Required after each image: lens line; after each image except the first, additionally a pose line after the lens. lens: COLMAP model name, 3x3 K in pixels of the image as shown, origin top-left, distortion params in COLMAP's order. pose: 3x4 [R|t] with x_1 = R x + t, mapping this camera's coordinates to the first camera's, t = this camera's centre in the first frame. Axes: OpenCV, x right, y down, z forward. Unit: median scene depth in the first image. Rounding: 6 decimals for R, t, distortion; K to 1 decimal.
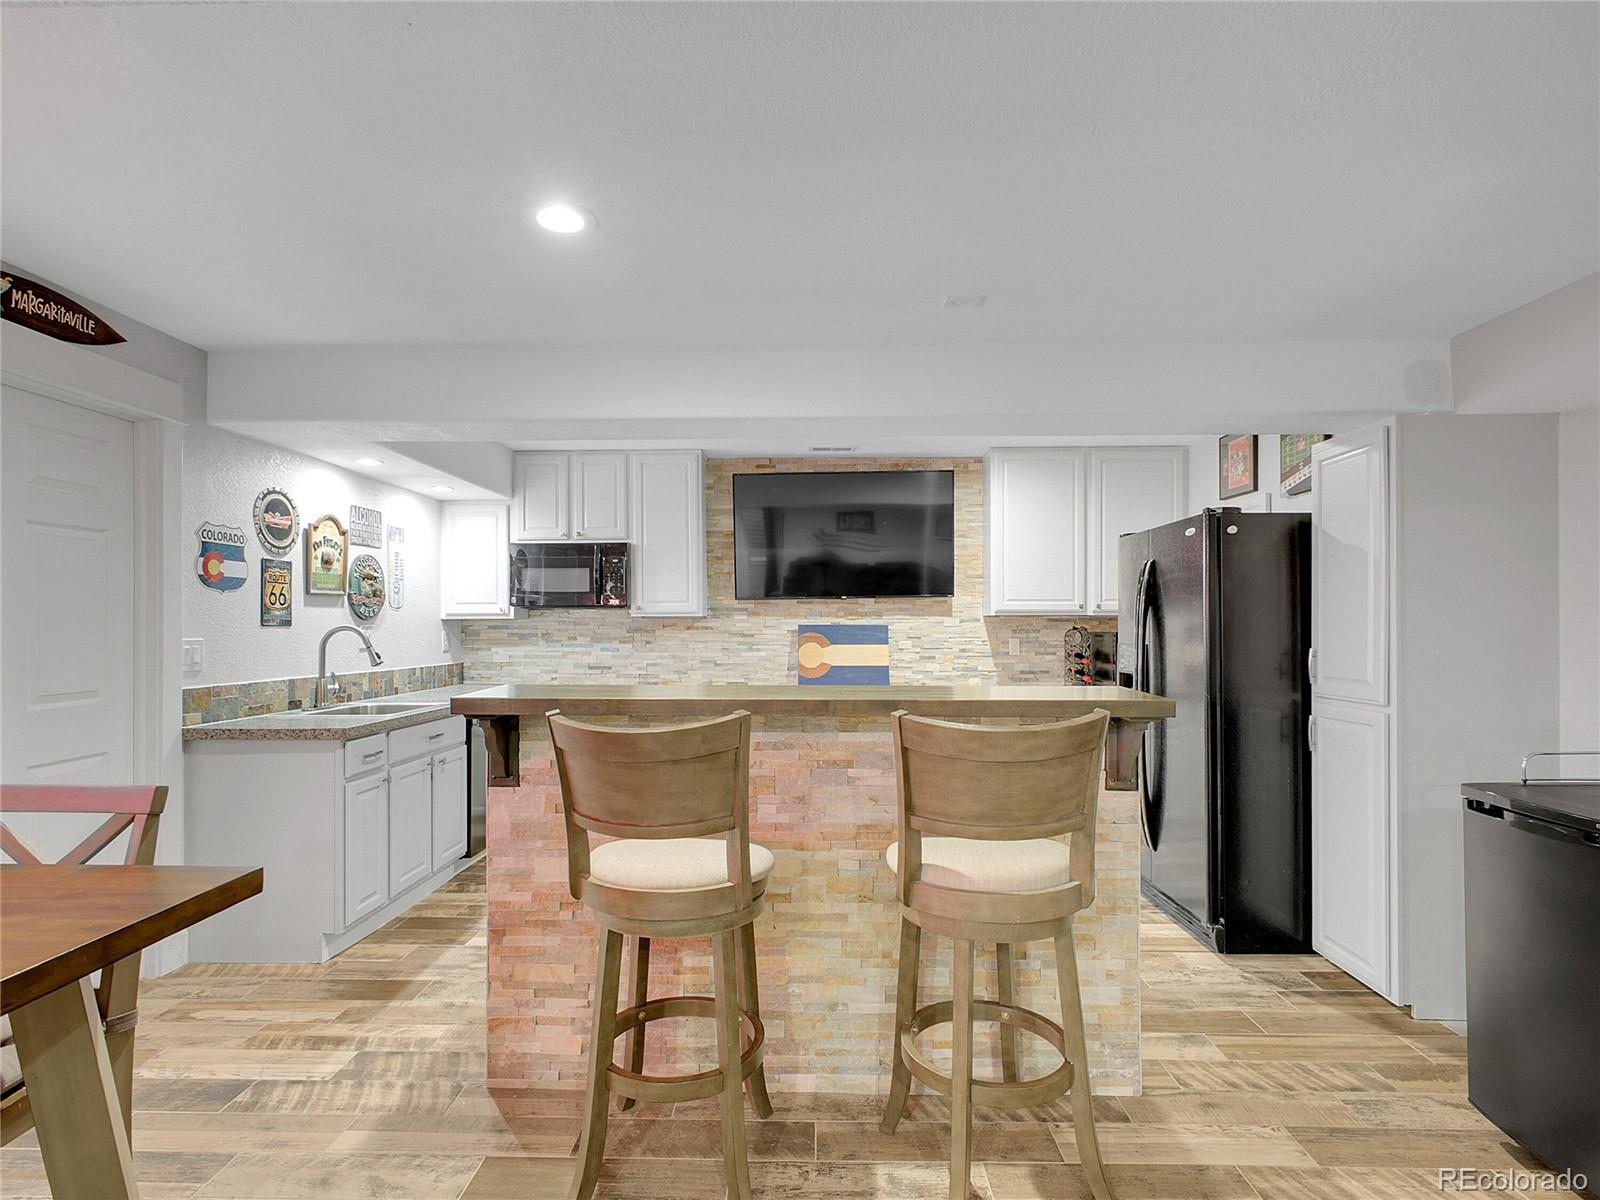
lens RADIAL K [[788.0, 0, 798.3], [0, 788.0, 621.1], [0, 0, 1]] dist [0.004801, -0.000780]
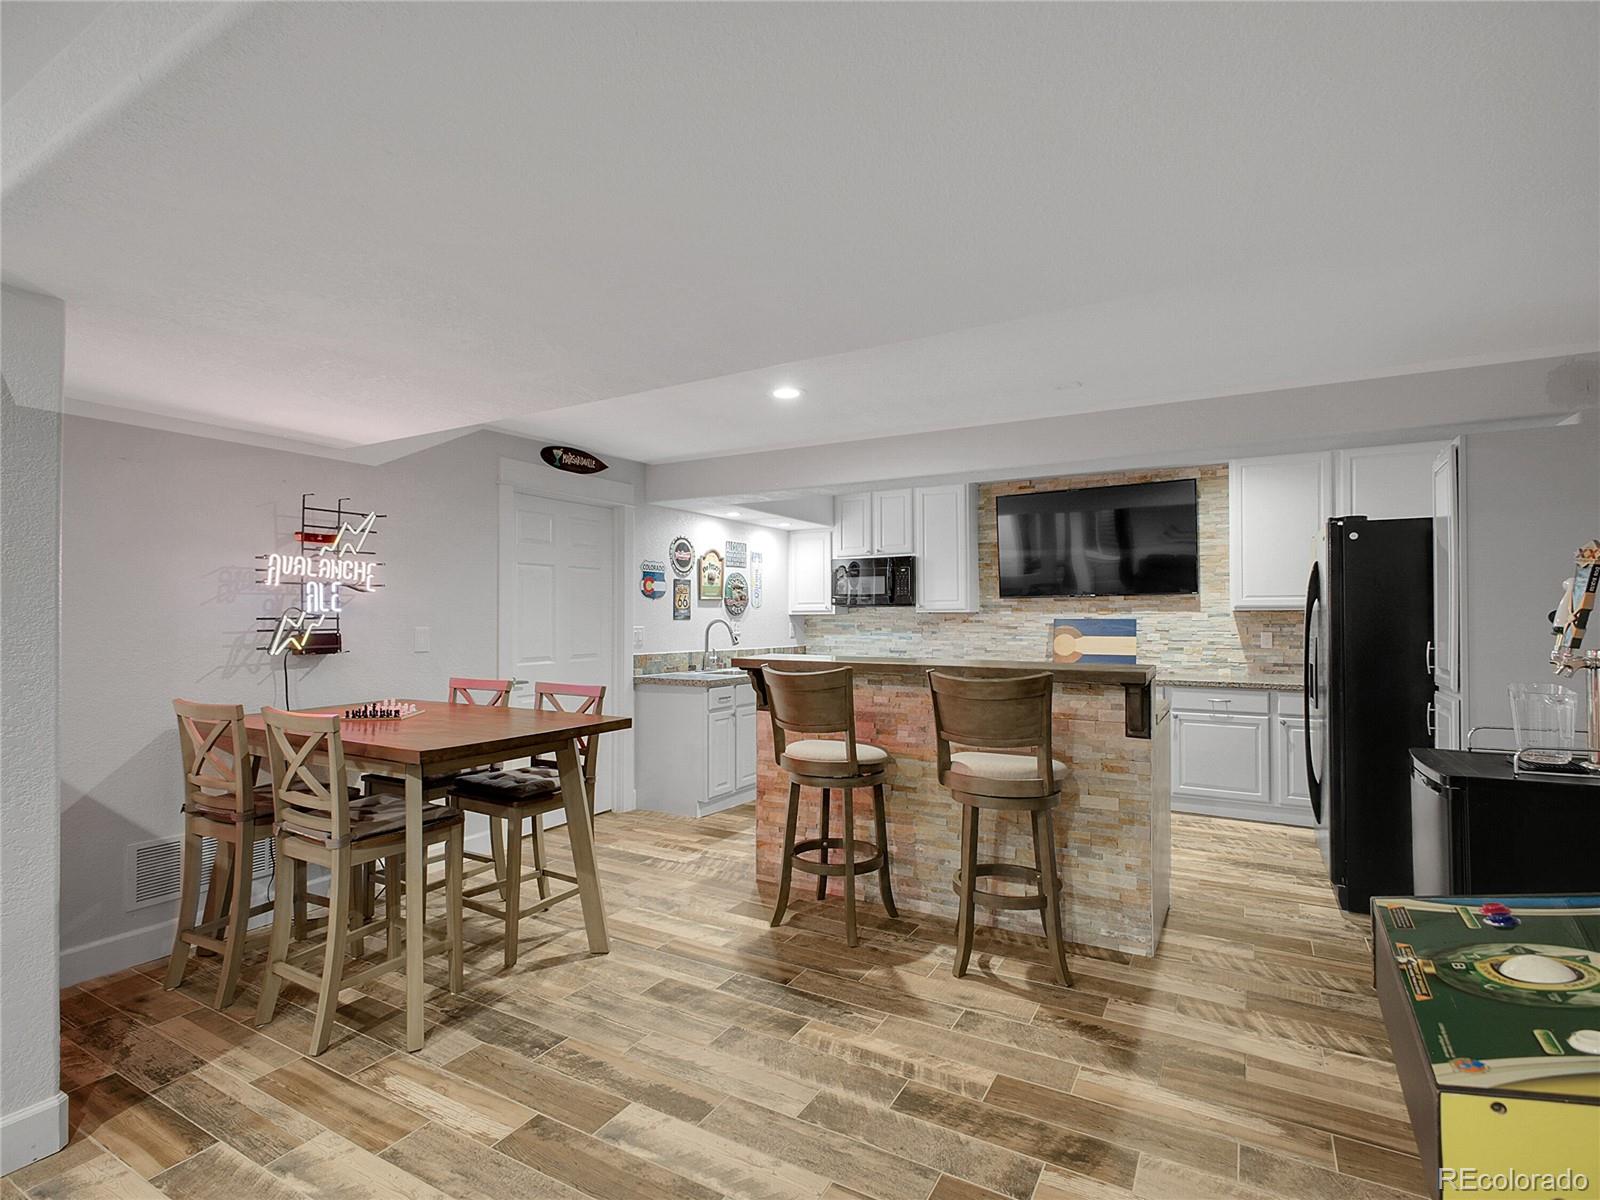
lens RADIAL K [[788.0, 0, 803.1], [0, 788.0, 605.2], [0, 0, 1]] dist [0.004801, -0.000780]
pose [[0.878535, -0.007045, -0.477627, 0.367191], [0.001521, 0.999927, -0.011951, -0.003822], [0.477676, 0.009773, 0.878482, -0.344049]]
